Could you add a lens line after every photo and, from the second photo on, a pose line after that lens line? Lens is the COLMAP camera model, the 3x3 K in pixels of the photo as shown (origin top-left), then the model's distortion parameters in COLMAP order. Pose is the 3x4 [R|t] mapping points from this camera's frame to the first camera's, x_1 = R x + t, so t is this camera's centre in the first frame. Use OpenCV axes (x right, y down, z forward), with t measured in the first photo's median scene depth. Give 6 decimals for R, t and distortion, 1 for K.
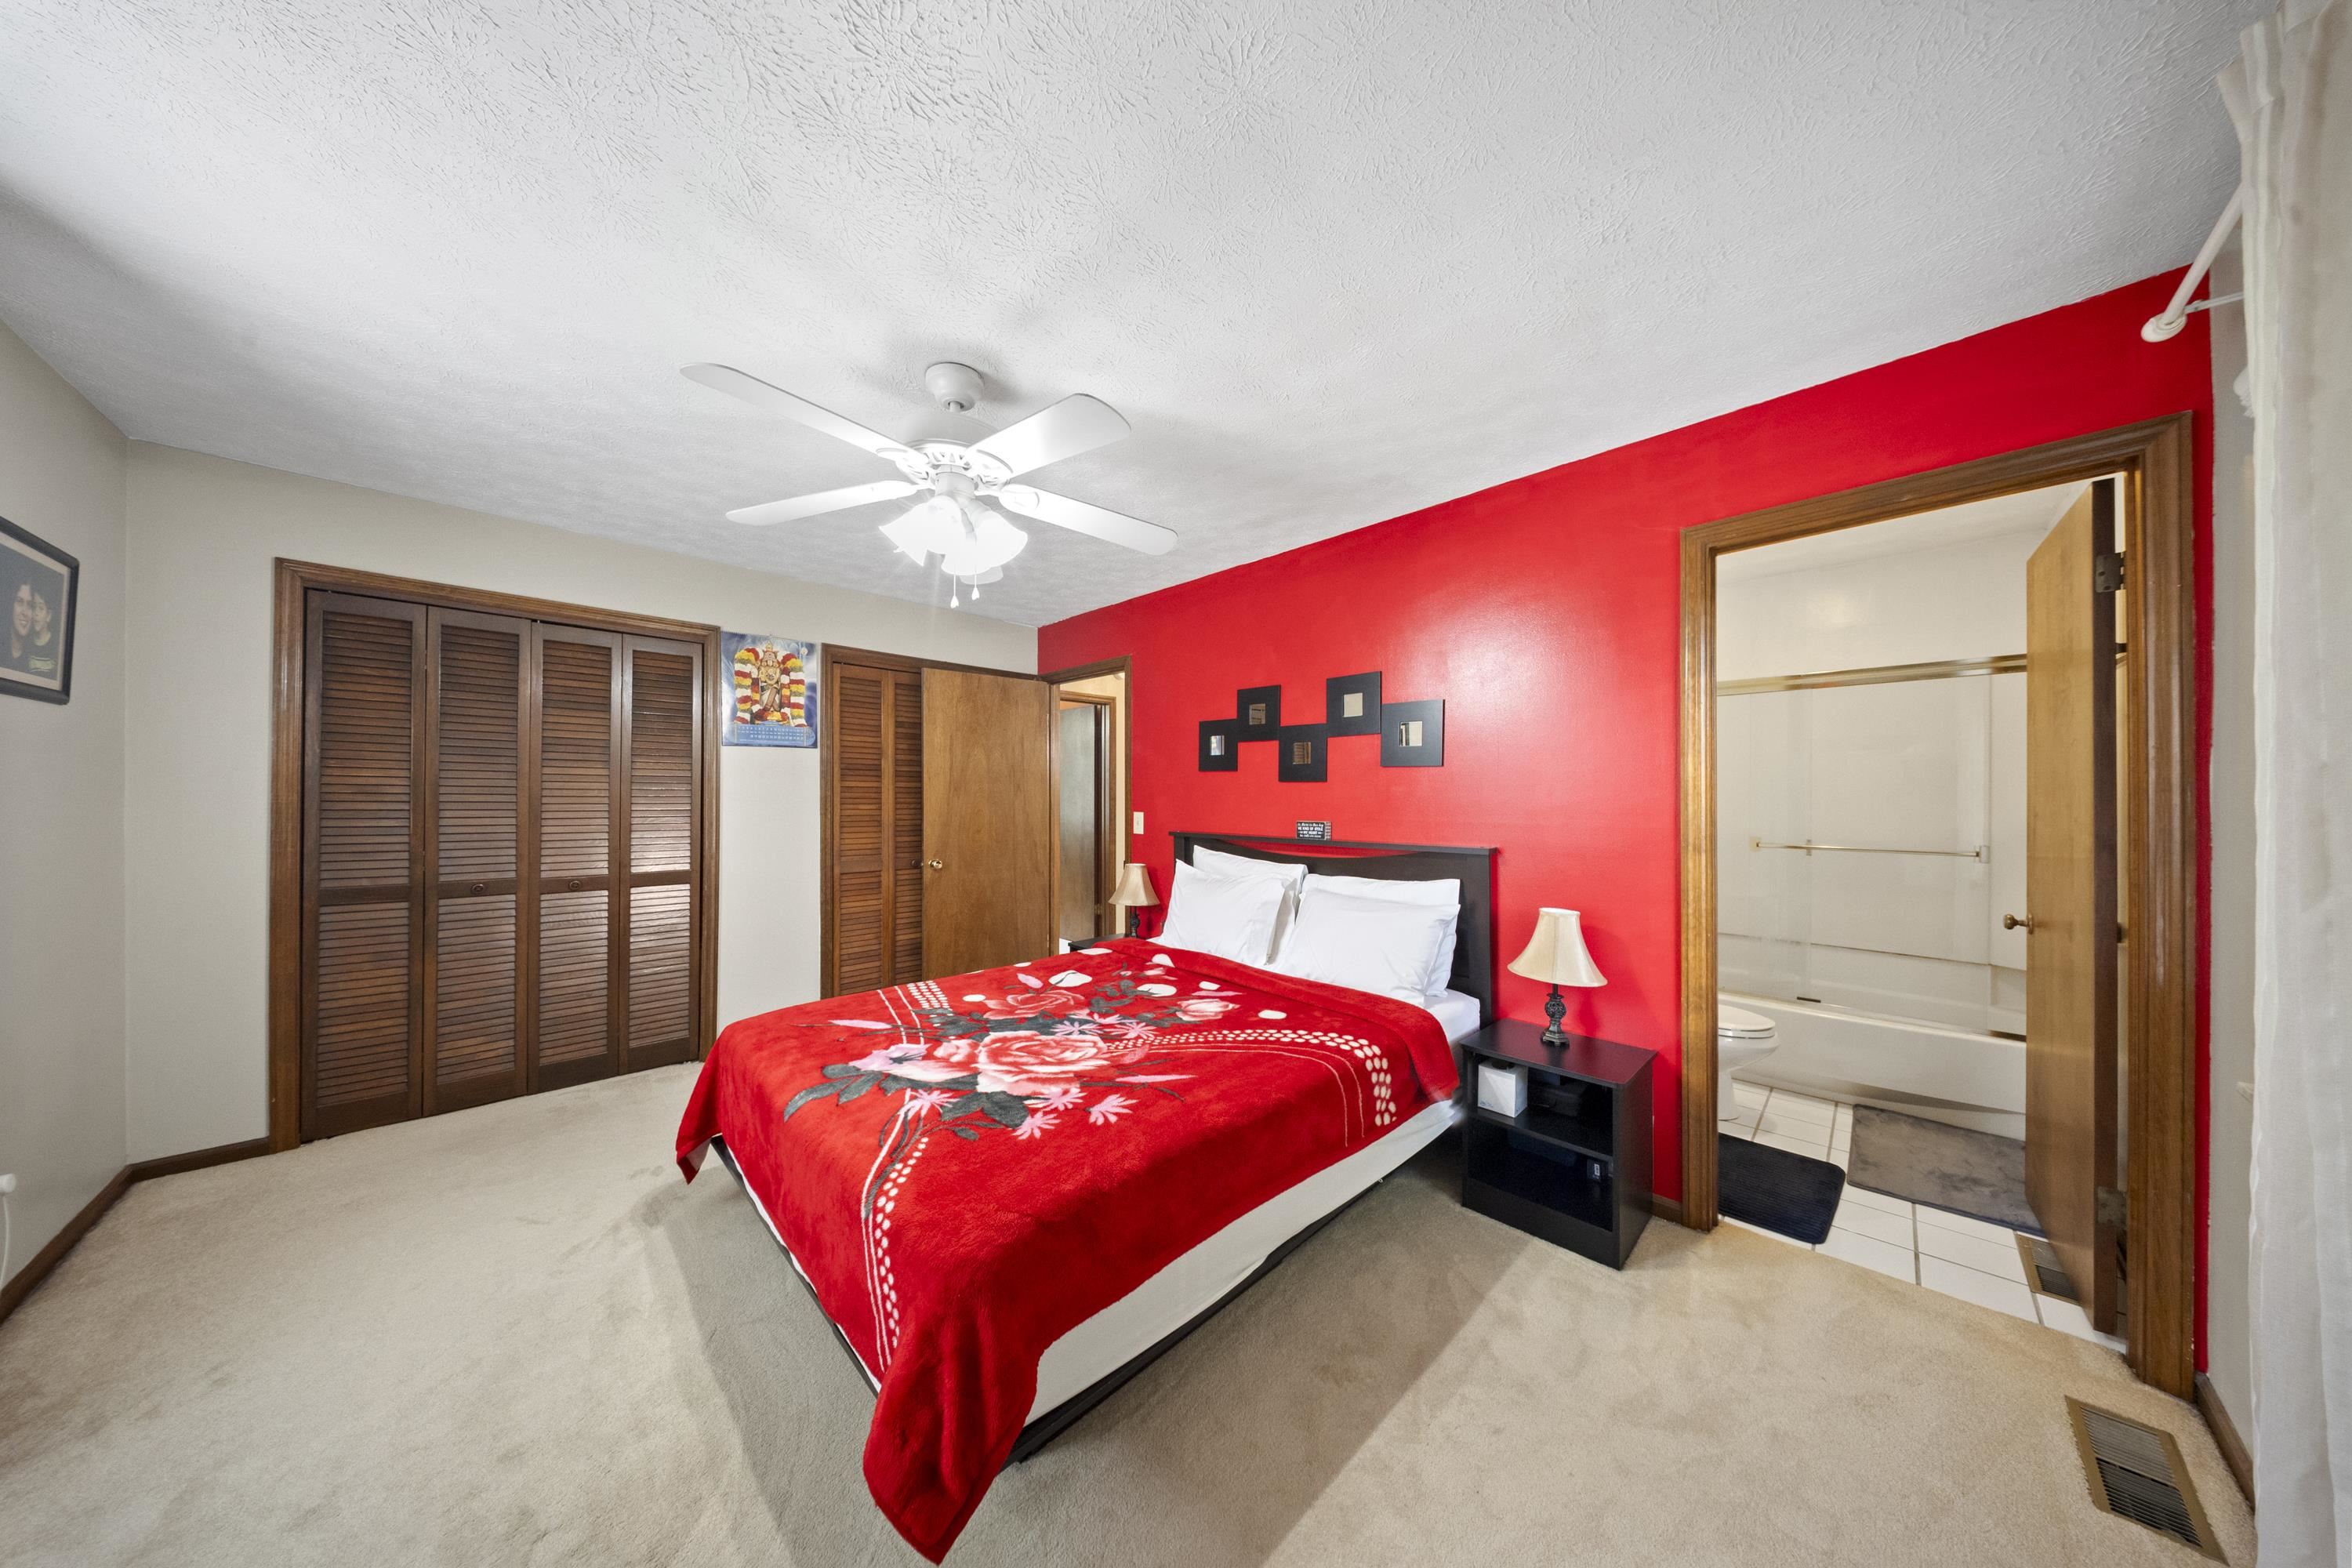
lens RADIAL K [[698.2, 0, 1176.5], [0, 698.2, 786.5], [0, 0, 1]] dist [0.000124, -0.002167]
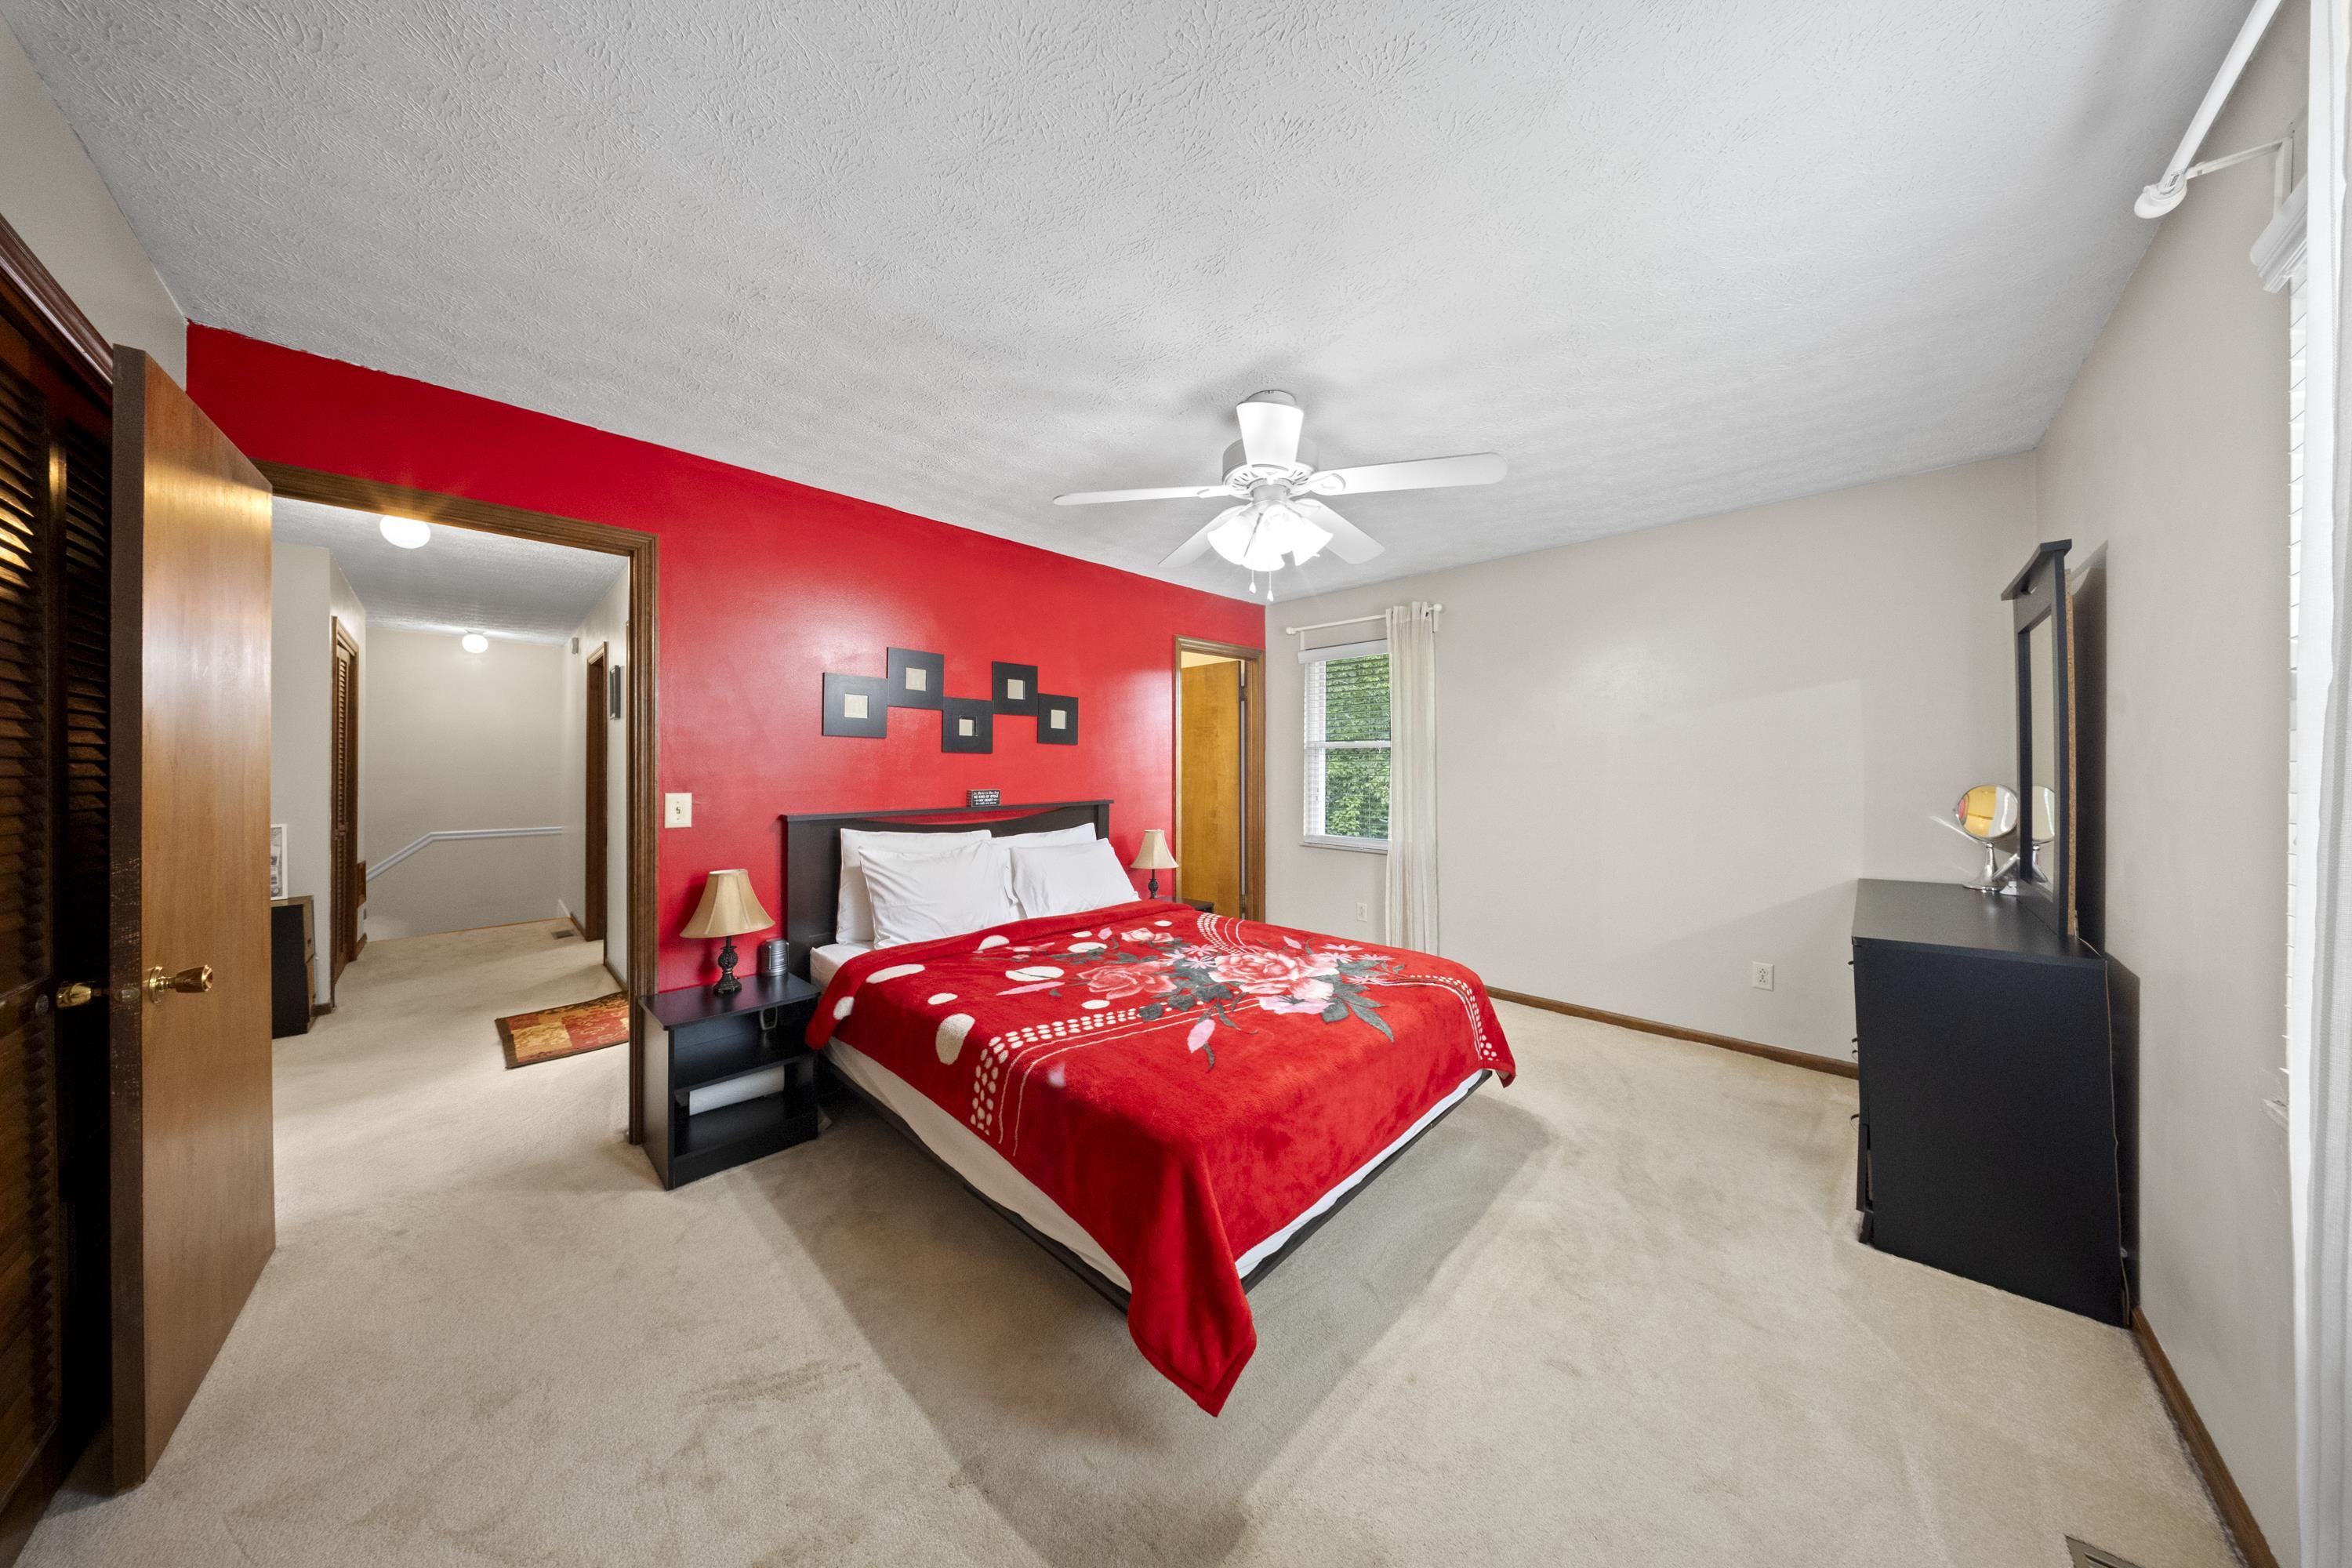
lens RADIAL K [[692.8, 0, 1177.4], [0, 692.8, 767.9], [0, 0, 1]] dist [-0.000208, -0.004334]
pose [[-0.035416, -0.003320, 0.999367, -1.226186], [-0.007121, 0.999970, 0.003070, 0.014263], [-0.999347, -0.007008, -0.035439, 1.011268]]
